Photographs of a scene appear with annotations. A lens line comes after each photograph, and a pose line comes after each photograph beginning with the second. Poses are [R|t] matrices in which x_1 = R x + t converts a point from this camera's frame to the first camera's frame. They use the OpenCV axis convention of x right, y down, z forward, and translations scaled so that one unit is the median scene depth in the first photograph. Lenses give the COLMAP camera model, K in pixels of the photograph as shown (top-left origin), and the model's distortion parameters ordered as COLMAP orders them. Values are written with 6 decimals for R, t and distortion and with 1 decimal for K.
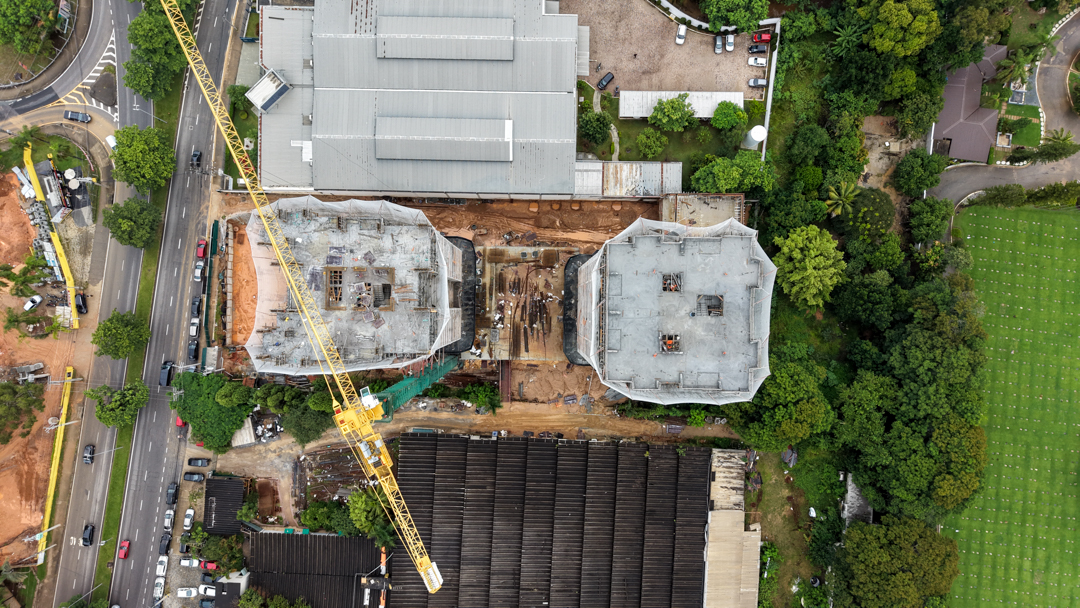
lens RADIAL K [[1455.6, 0, 540.3], [0, 1455.6, 302.6], [0, 0, 1]] dist [-0.041519, 0.000000]
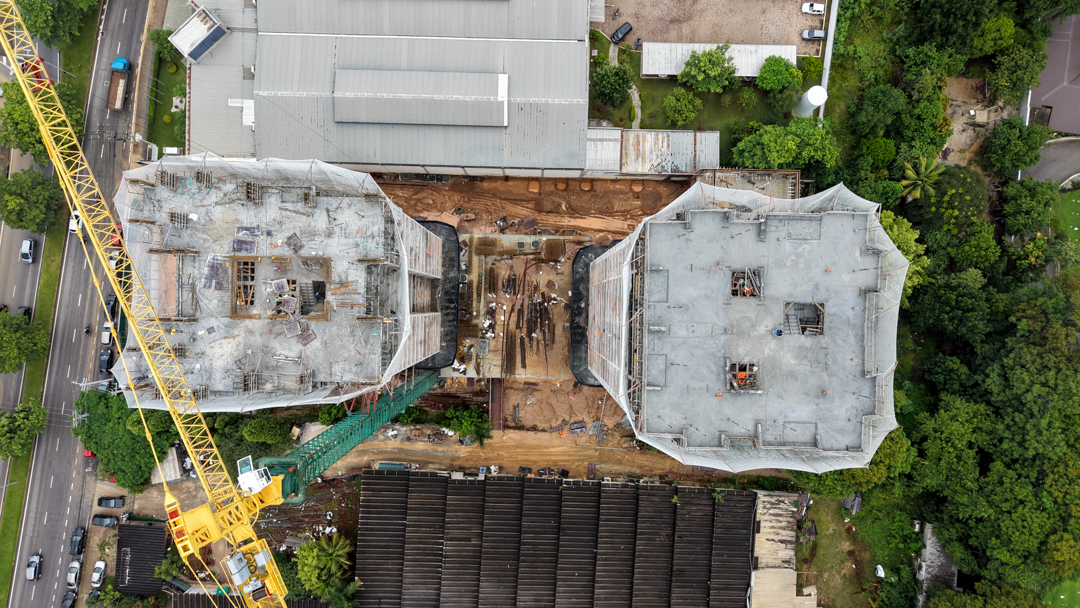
lens RADIAL K [[1455.6, 0, 538.4], [0, 1455.6, 310.9], [0, 0, 1]] dist [-0.041519, 0.000000]
pose [[0.999966, 0.008244, -0.000884, -0.000864], [-0.008237, 0.999936, 0.007730, -0.003343], [0.000947, -0.007723, 0.999970, 0.208877]]
